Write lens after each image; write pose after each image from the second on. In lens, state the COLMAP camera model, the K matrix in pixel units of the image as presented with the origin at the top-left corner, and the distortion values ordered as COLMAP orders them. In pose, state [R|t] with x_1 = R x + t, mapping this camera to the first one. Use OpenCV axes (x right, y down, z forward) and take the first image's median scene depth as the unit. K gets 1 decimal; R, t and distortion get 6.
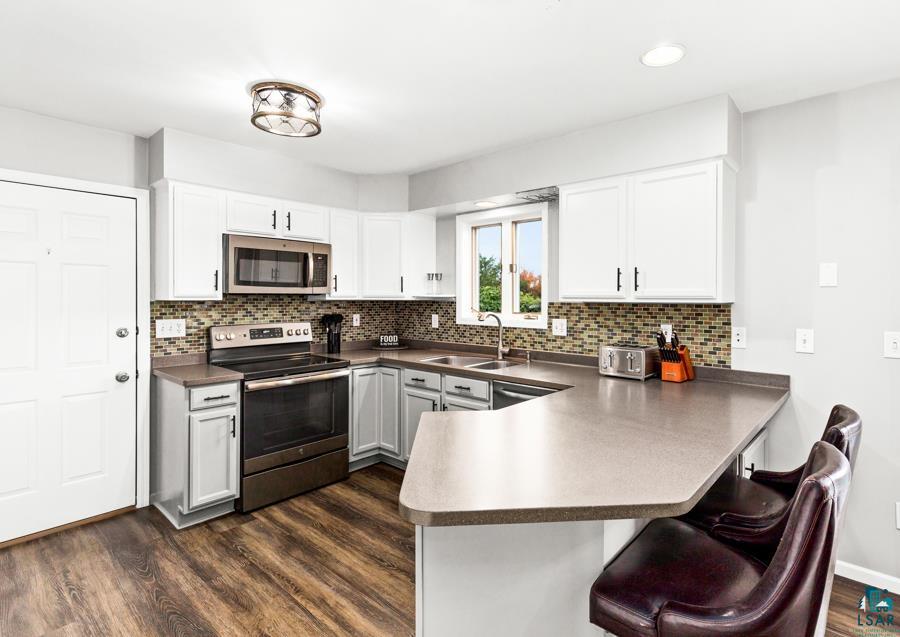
lens RADIAL K [[453.1, 0, 483.0], [0, 453.1, 289.7], [0, 0, 1]] dist [0.001327, 0.000185]
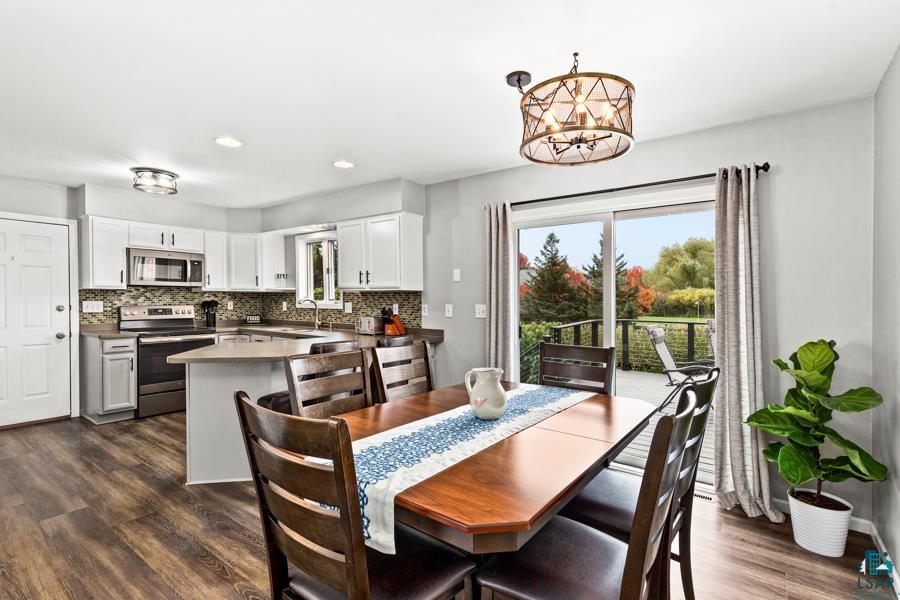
lens RADIAL K [[420.7, 0, 450.0], [0, 420.7, 300.0], [0, 0, 1]] dist [0.001973, 0.000284]
pose [[0.997803, 0.003724, 0.066146, 0.445465], [-0.004927, 0.999825, 0.018038, 0.027396], [-0.066067, -0.018324, 0.997647, -0.535474]]
